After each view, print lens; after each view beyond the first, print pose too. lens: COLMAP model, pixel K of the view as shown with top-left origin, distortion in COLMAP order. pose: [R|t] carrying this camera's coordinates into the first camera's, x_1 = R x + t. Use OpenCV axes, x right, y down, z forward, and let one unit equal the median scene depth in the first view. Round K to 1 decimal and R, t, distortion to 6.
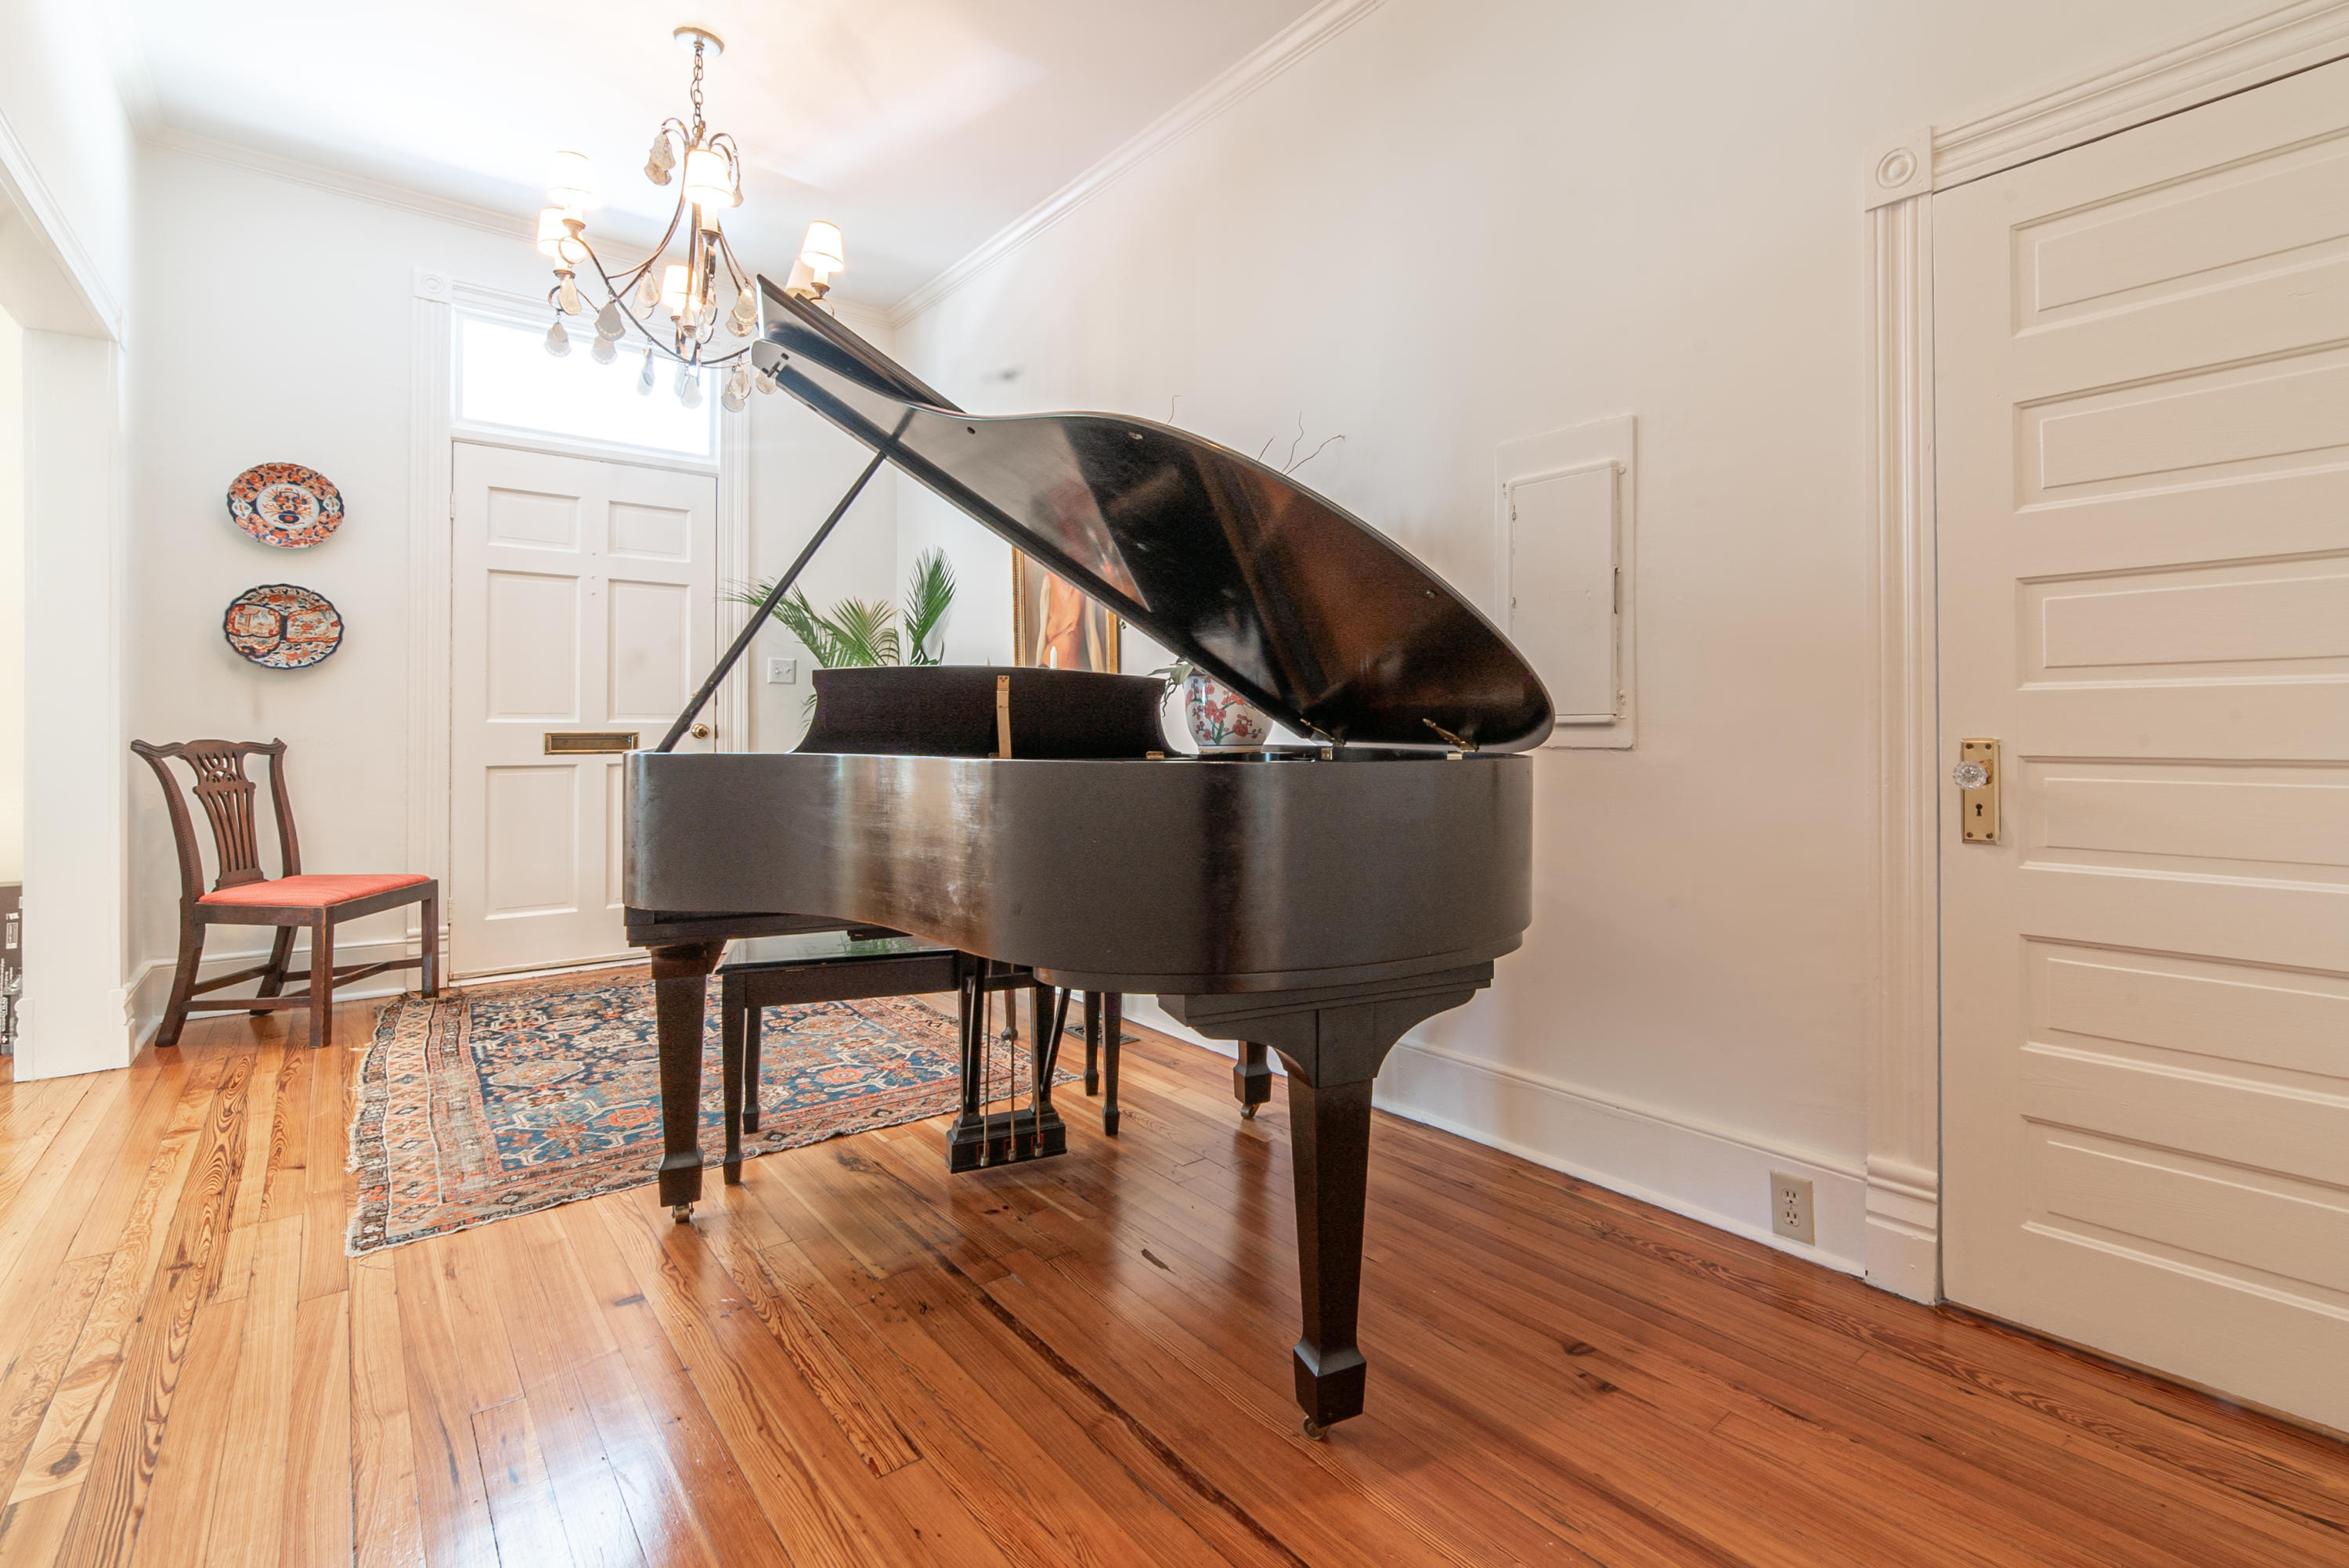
lens RADIAL K [[873.8, 0, 1179.1], [0, 873.8, 727.1], [0, 0, 1]] dist [-0.016819, 0.000076]
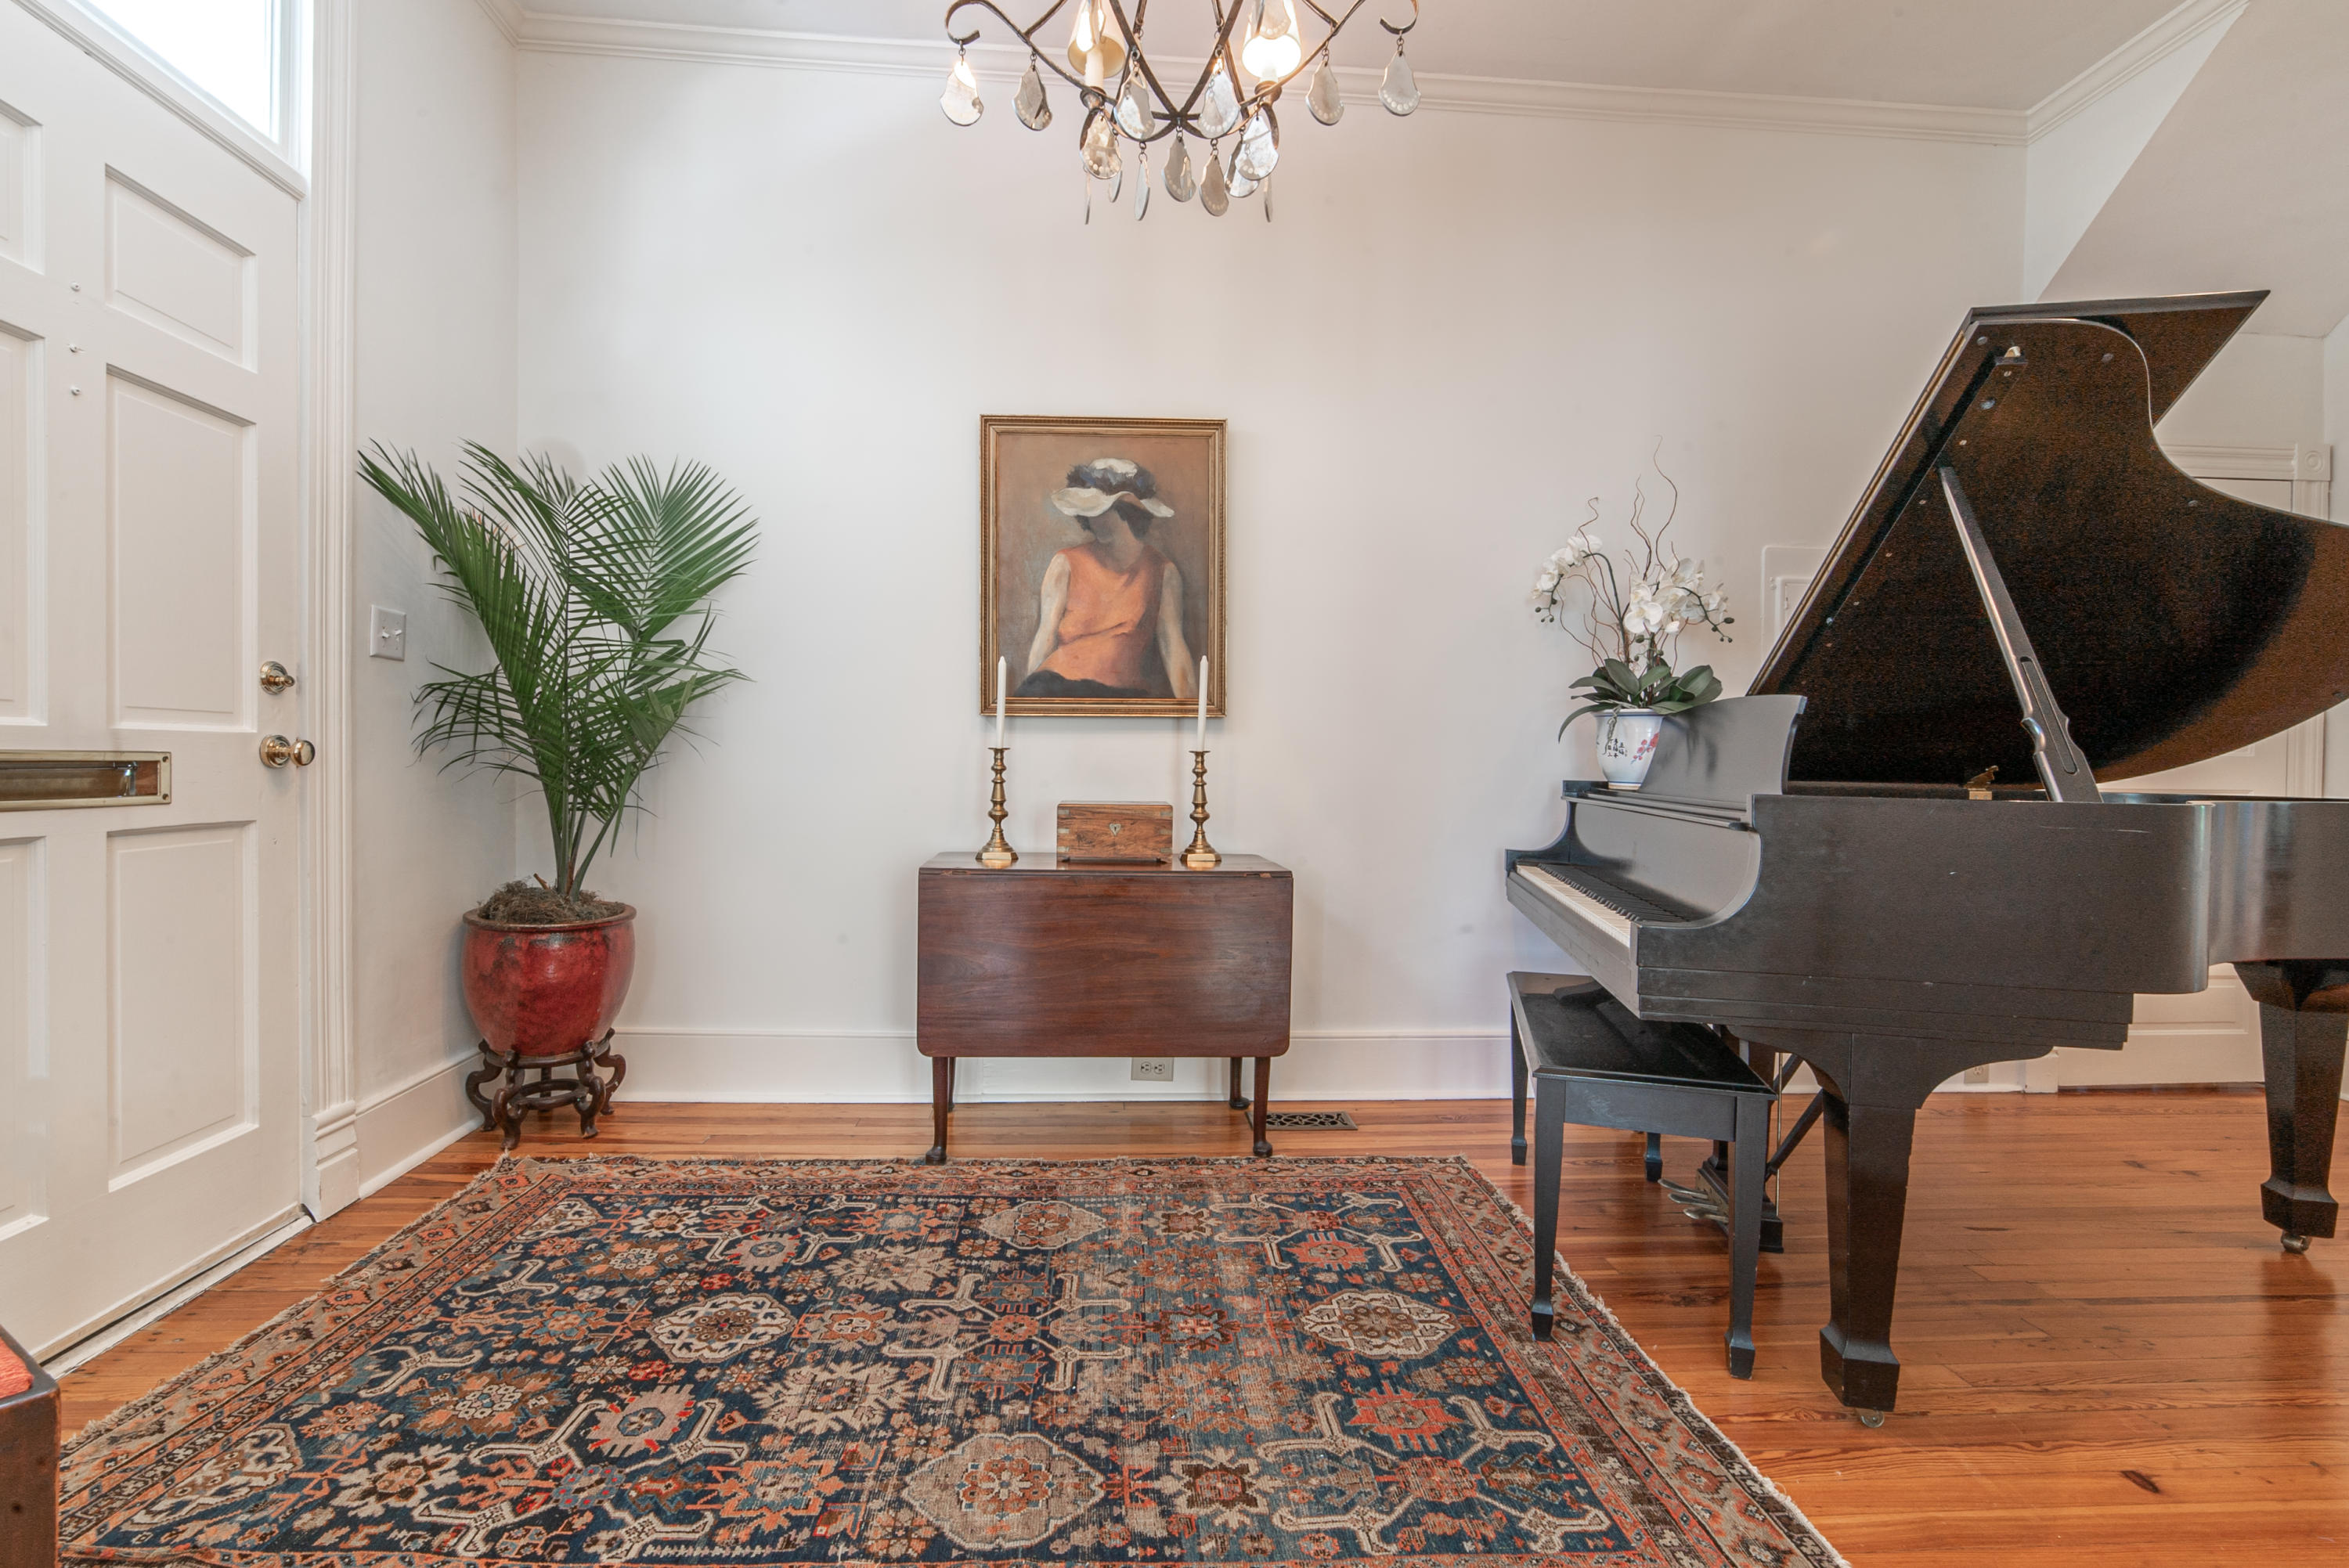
lens RADIAL K [[929.7, 0, 1165.3], [0, 929.7, 776.4], [0, 0, 1]] dist [-0.021612, 0.006398]
pose [[0.691299, 0.001561, 0.722567, -0.927827], [-0.017111, 0.999753, 0.014211, 0.006091], [-0.722366, -0.022188, 0.691155, 0.533376]]
